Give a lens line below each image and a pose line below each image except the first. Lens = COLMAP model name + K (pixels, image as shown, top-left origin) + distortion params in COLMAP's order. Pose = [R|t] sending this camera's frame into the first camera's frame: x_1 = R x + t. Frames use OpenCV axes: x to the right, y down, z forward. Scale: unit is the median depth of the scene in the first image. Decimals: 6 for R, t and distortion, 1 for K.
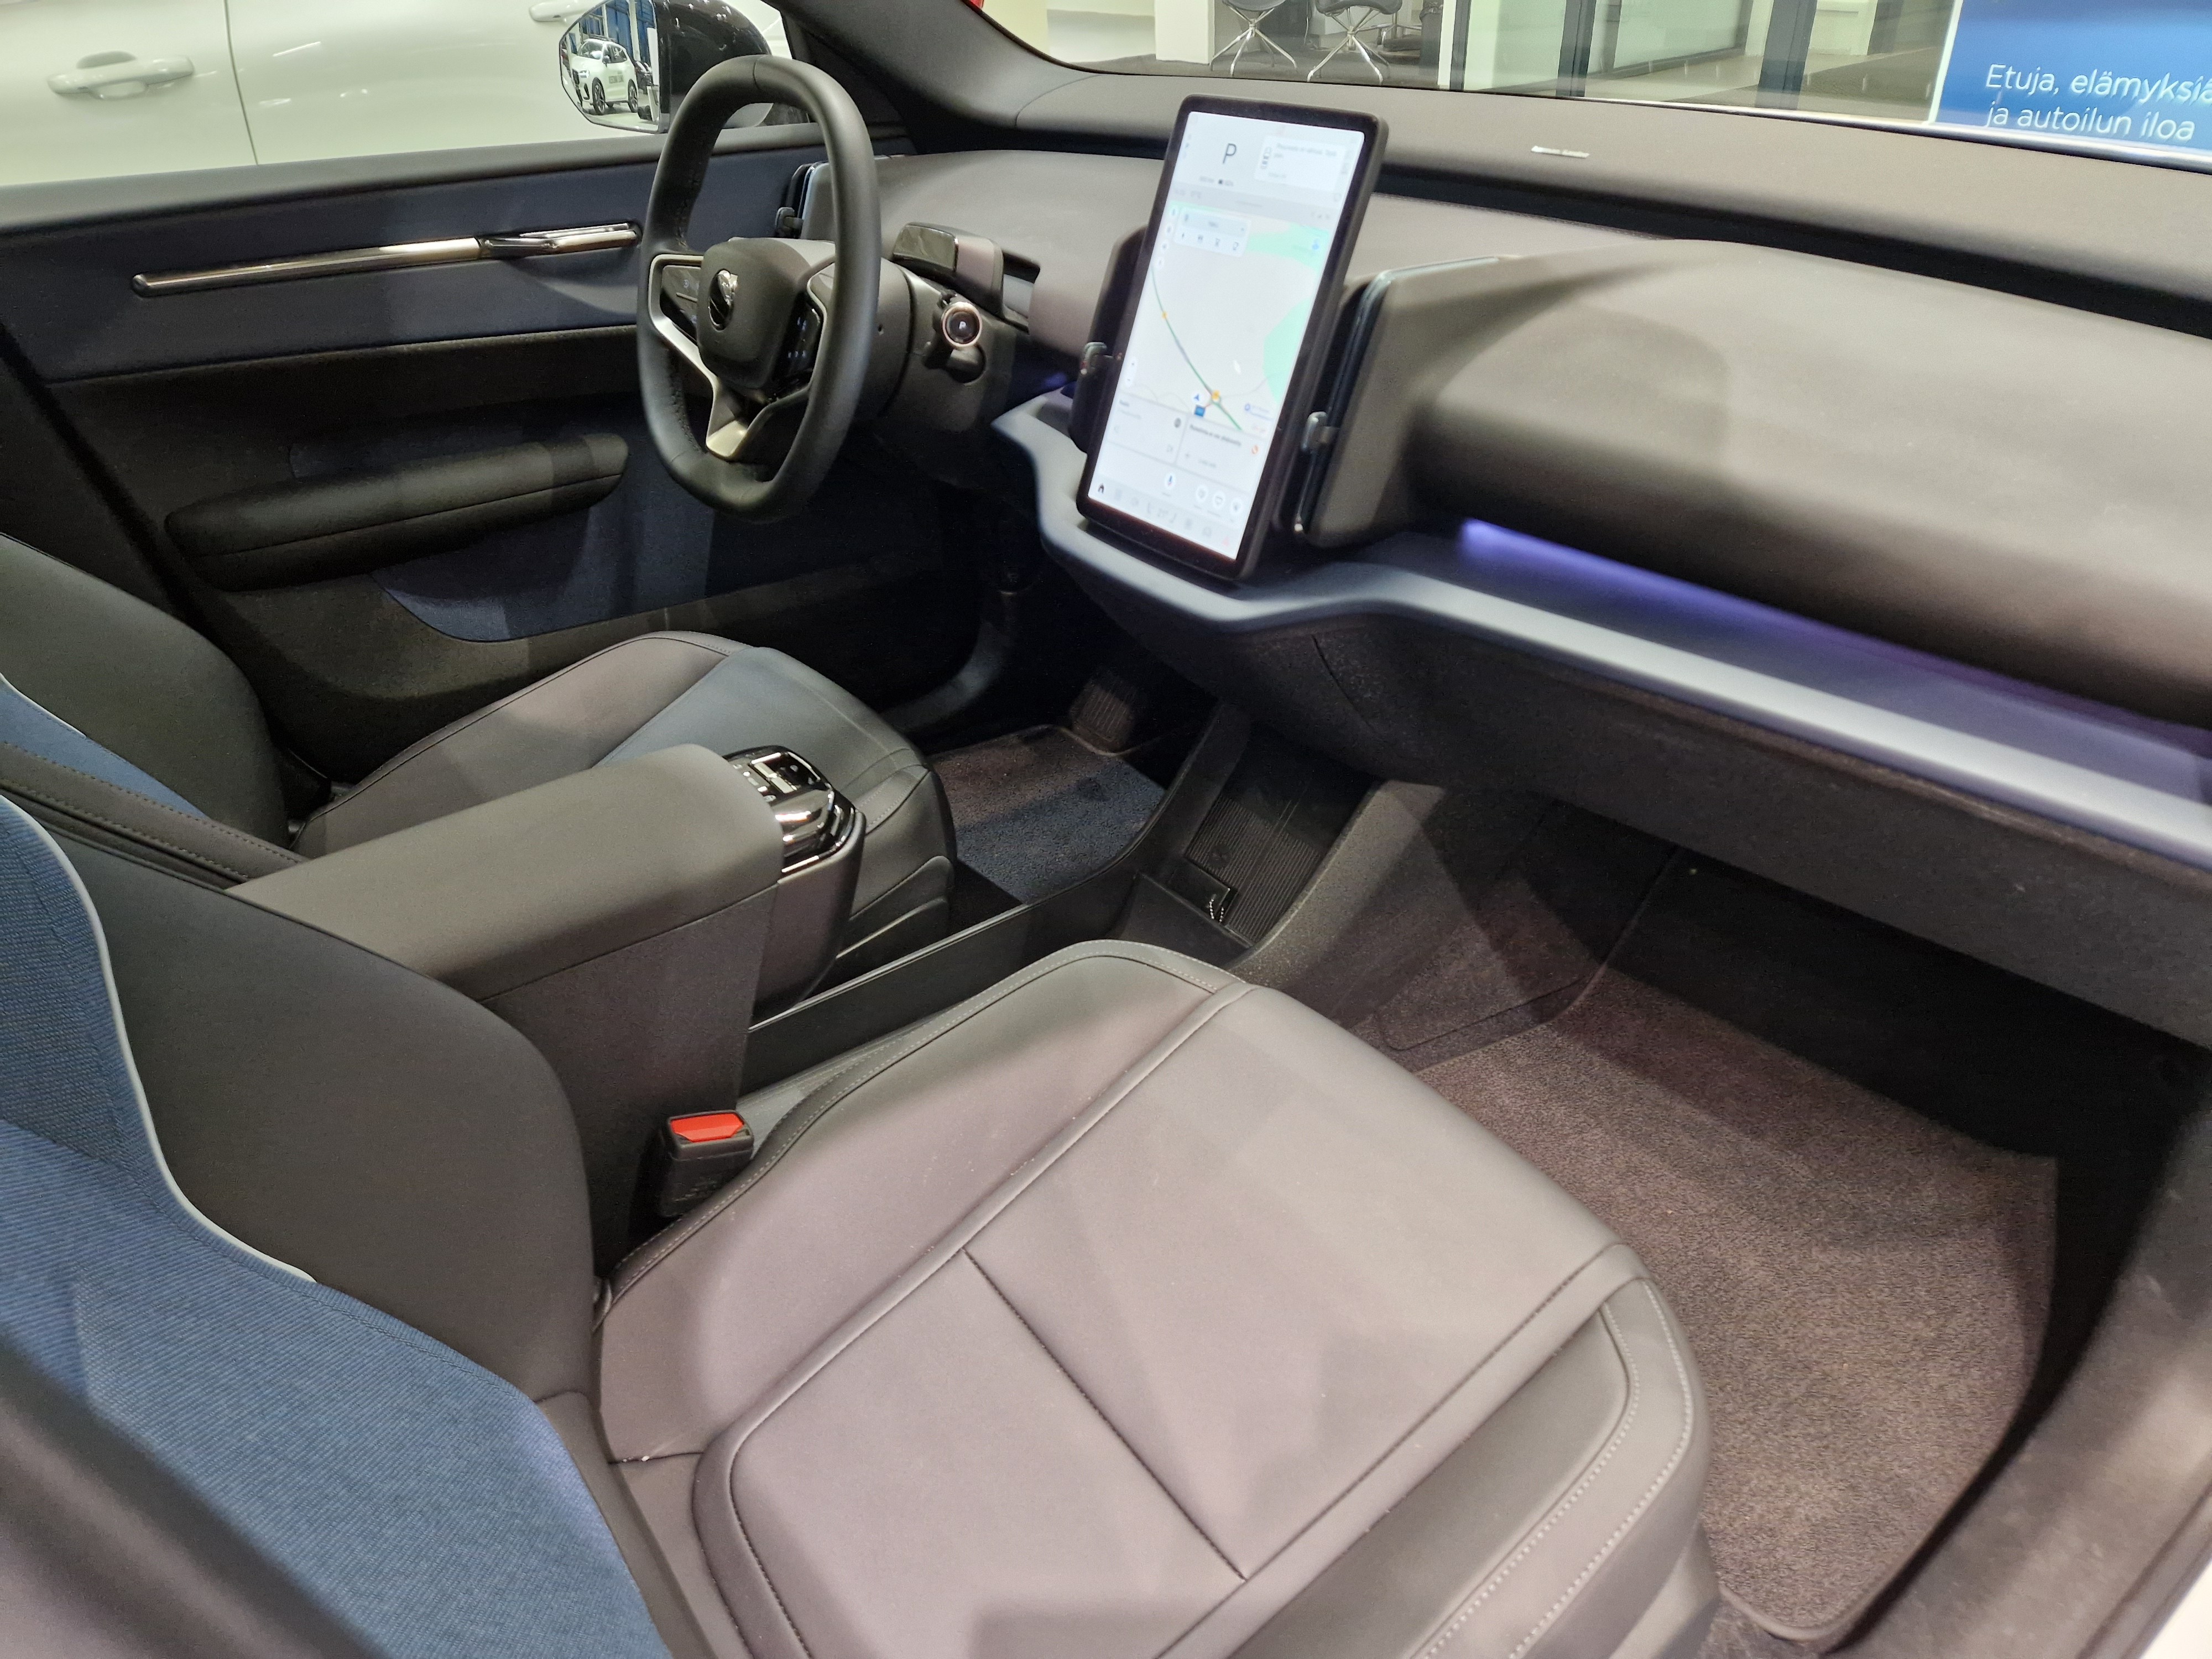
lens RADIAL K [[1485.4, 0, 1110.2], [0, 1485.4, 844.1], [0, 0, 1]] dist [0.093351, -0.103445]
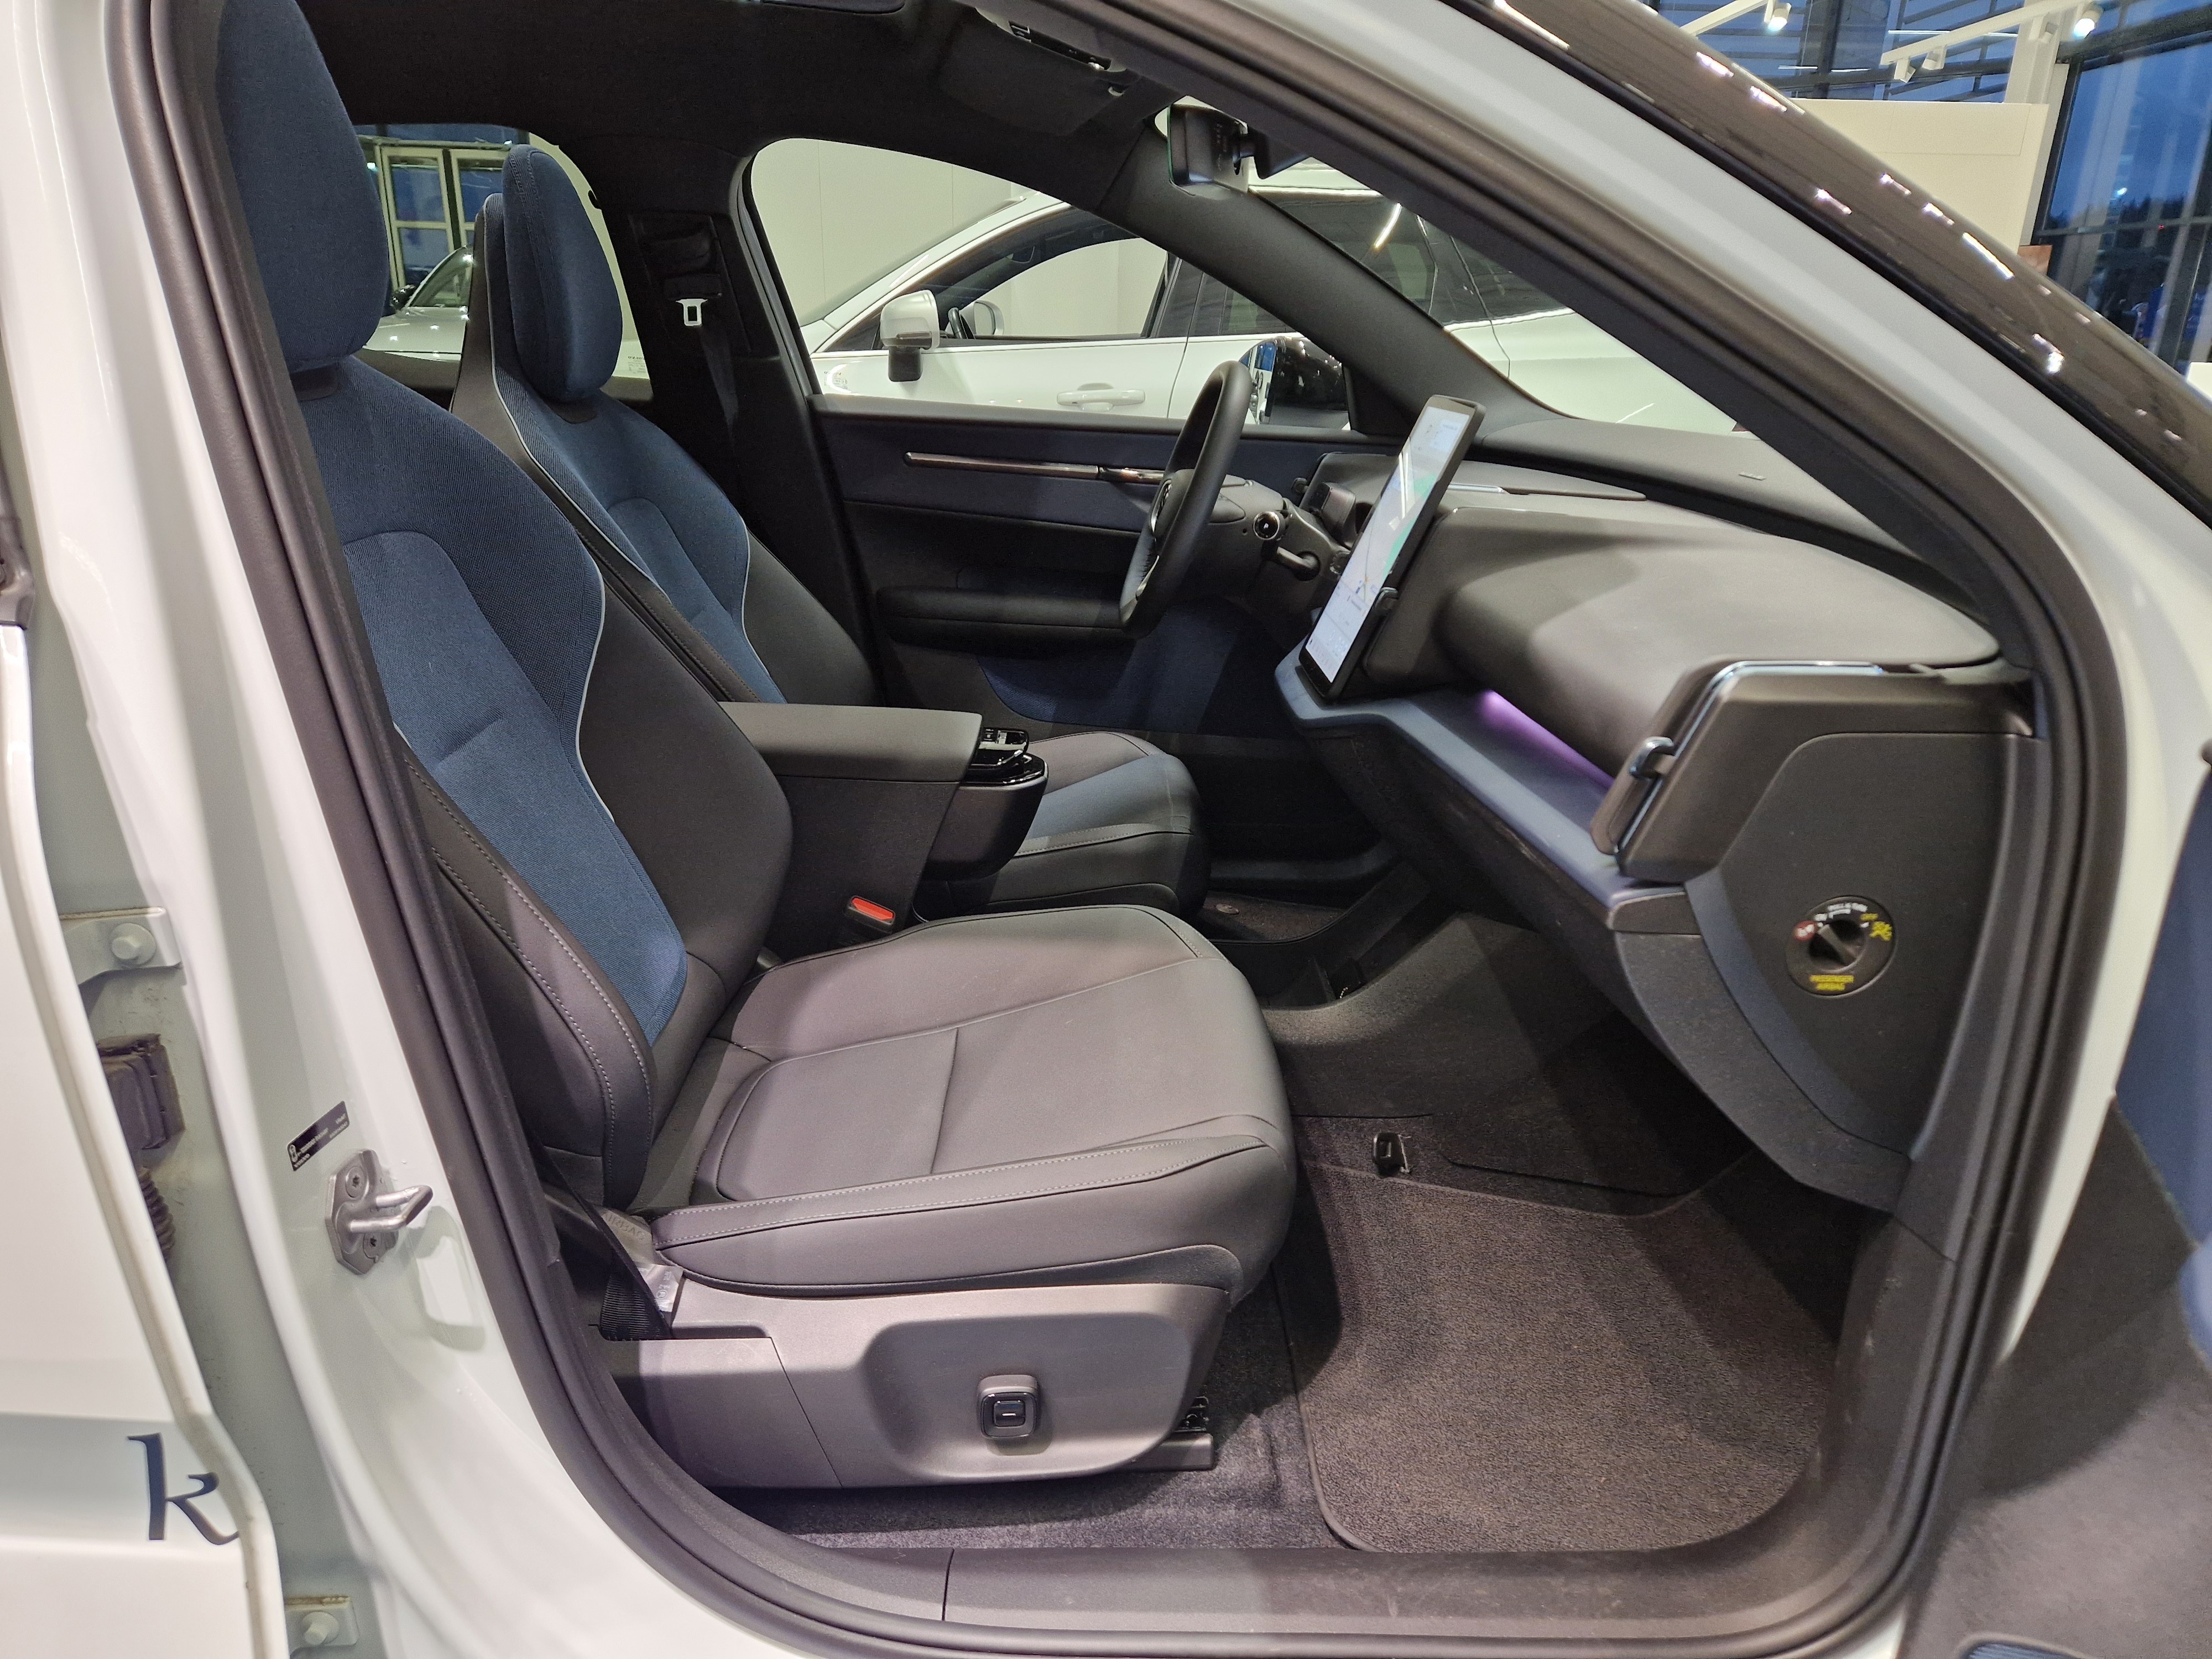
lens RADIAL K [[1485.4, 0, 1110.2], [0, 1485.4, 844.1], [0, 0, 1]] dist [0.093351, -0.103445]
pose [[0.806161, 0.254804, -0.534022, 0.716129], [-0.375182, 0.918022, -0.128351, 0.212399], [0.457540, 0.303827, 0.835671, -0.236043]]
